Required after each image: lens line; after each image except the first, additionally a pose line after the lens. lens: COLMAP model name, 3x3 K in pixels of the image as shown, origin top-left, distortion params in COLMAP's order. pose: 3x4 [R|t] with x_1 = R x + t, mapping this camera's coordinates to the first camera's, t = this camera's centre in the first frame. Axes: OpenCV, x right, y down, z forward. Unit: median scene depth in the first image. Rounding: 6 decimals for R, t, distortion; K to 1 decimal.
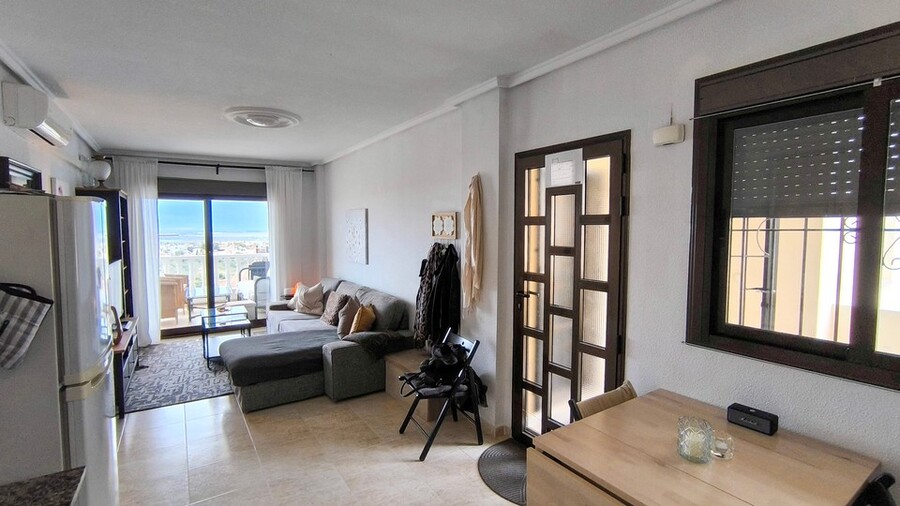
lens RADIAL K [[423.3, 0, 448.8], [0, 423.3, 252.0], [0, 0, 1]] dist [-0.037313, 0.037193]
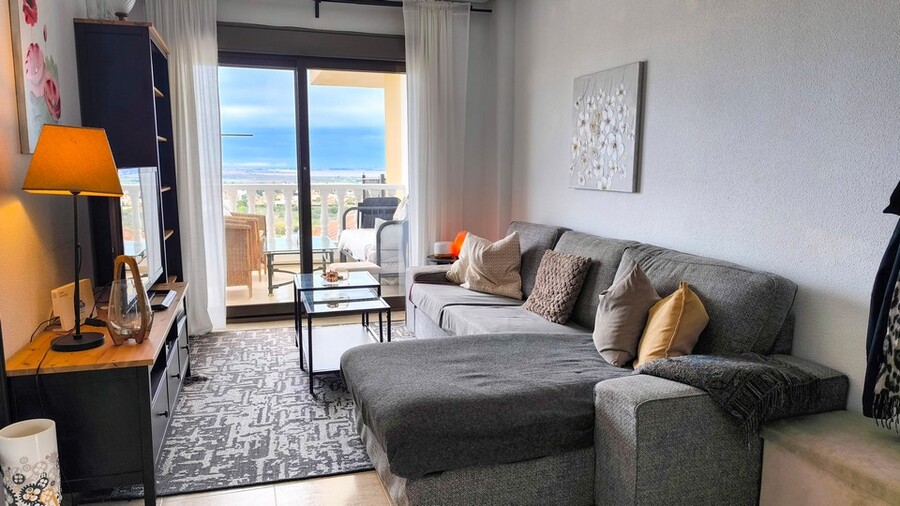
lens RADIAL K [[635.2, 0, 448.1], [0, 635.2, 268.1], [0, 0, 1]] dist [0.000105, -0.000343]
pose [[0.964208, 0.050354, -0.260323, -0.205217], [-0.023035, 0.993998, 0.106950, 0.041397], [0.264146, -0.097125, 0.959580, 0.301659]]
